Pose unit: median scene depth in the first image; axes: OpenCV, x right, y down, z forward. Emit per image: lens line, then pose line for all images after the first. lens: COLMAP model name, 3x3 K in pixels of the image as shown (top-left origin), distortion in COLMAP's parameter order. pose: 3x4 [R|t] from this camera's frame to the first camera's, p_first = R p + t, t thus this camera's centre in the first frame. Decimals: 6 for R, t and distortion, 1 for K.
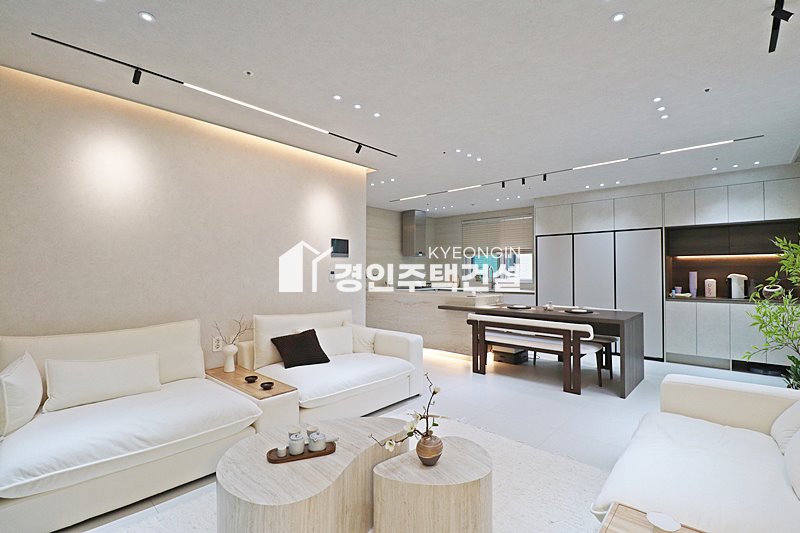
lens RADIAL K [[367.1, 0, 406.2], [0, 367.1, 266.5], [0, 0, 1]] dist [-0.004296, -0.011284]
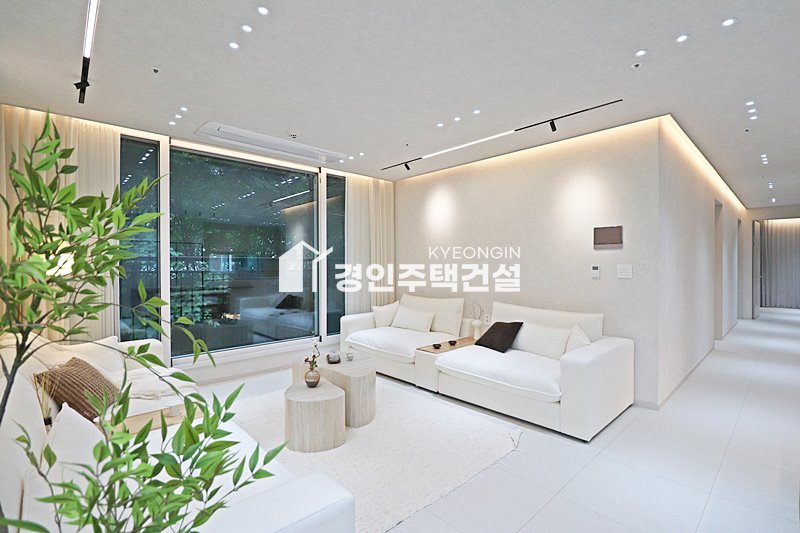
lens RADIAL K [[367.1, 0, 409.4], [0, 367.1, 265.0], [0, 0, 1]] dist [-0.004296, -0.011284]
pose [[-0.074504, 0.002914, -0.997216, 0.626399], [0.016454, 0.999863, 0.001692, 0.000977], [0.997085, -0.016283, -0.074542, 0.588785]]
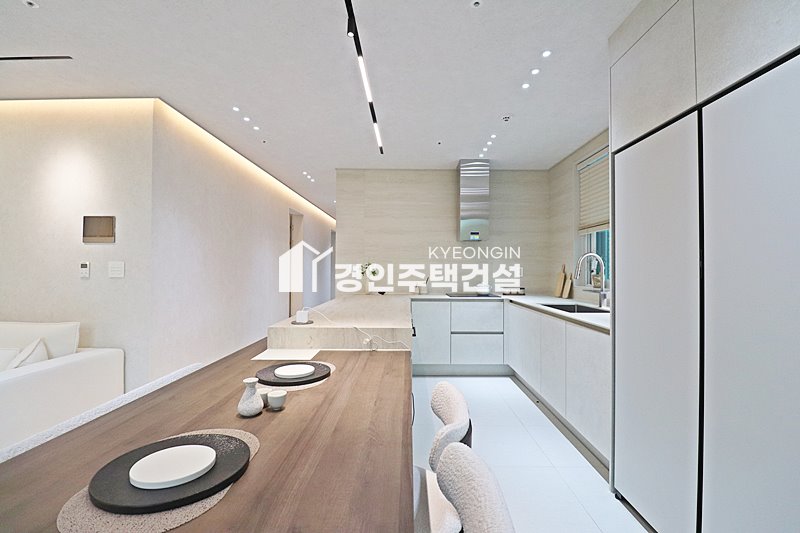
lens RADIAL K [[367.1, 0, 407.8], [0, 367.1, 262.0], [0, 0, 1]] dist [-0.004296, -0.011284]
pose [[0.675302, -0.011703, -0.737449, 0.659072], [0.007069, 0.999931, -0.009394, 0.019151], [0.737508, 0.001131, 0.675338, 0.916675]]
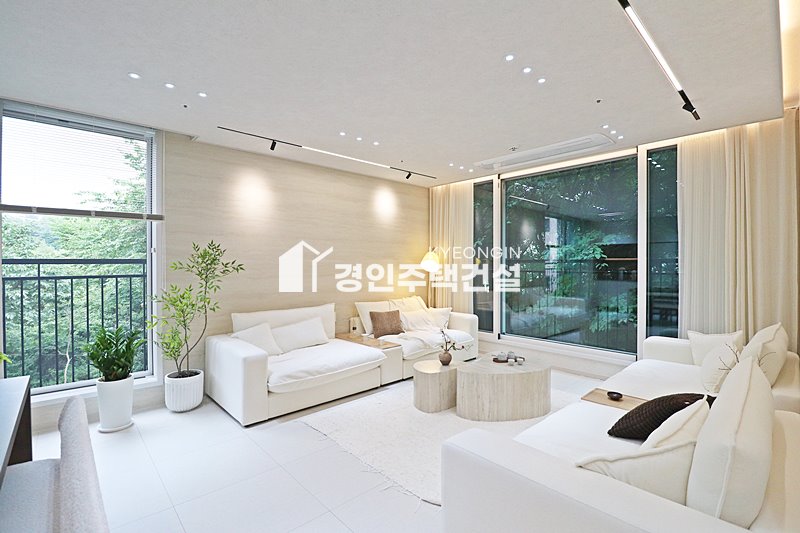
lens RADIAL K [[367.1, 0, 409.5], [0, 367.1, 264.7], [0, 0, 1]] dist [-0.004296, -0.011284]
pose [[-0.997122, 0.000163, 0.075808, 0.041320], [-0.000620, 0.999947, -0.010302, 0.001594], [-0.075806, -0.010320, -0.997069, 1.154026]]
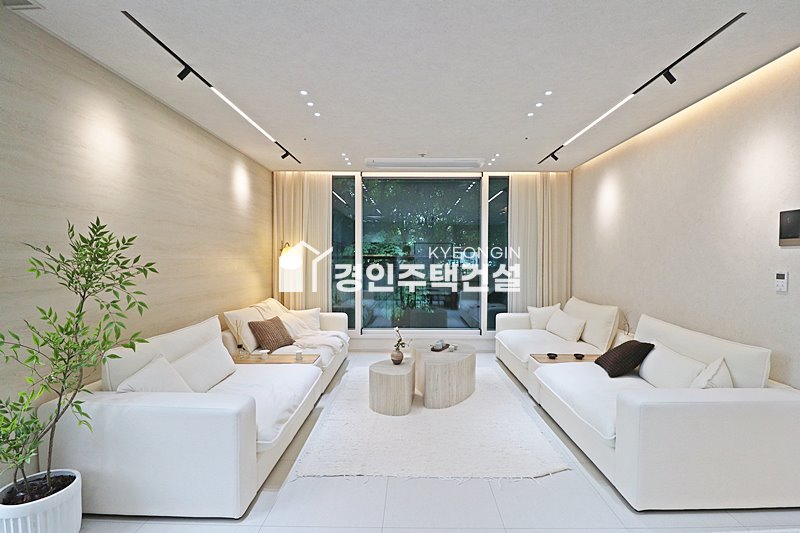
lens RADIAL K [[367.1, 0, 408.3], [0, 367.1, 266.5], [0, 0, 1]] dist [-0.004296, -0.011284]
pose [[-0.747379, 0.011336, -0.664301, 0.508278], [0.005723, 0.999927, 0.010626, -0.005311], [0.664373, 0.004140, -0.747390, 0.957673]]
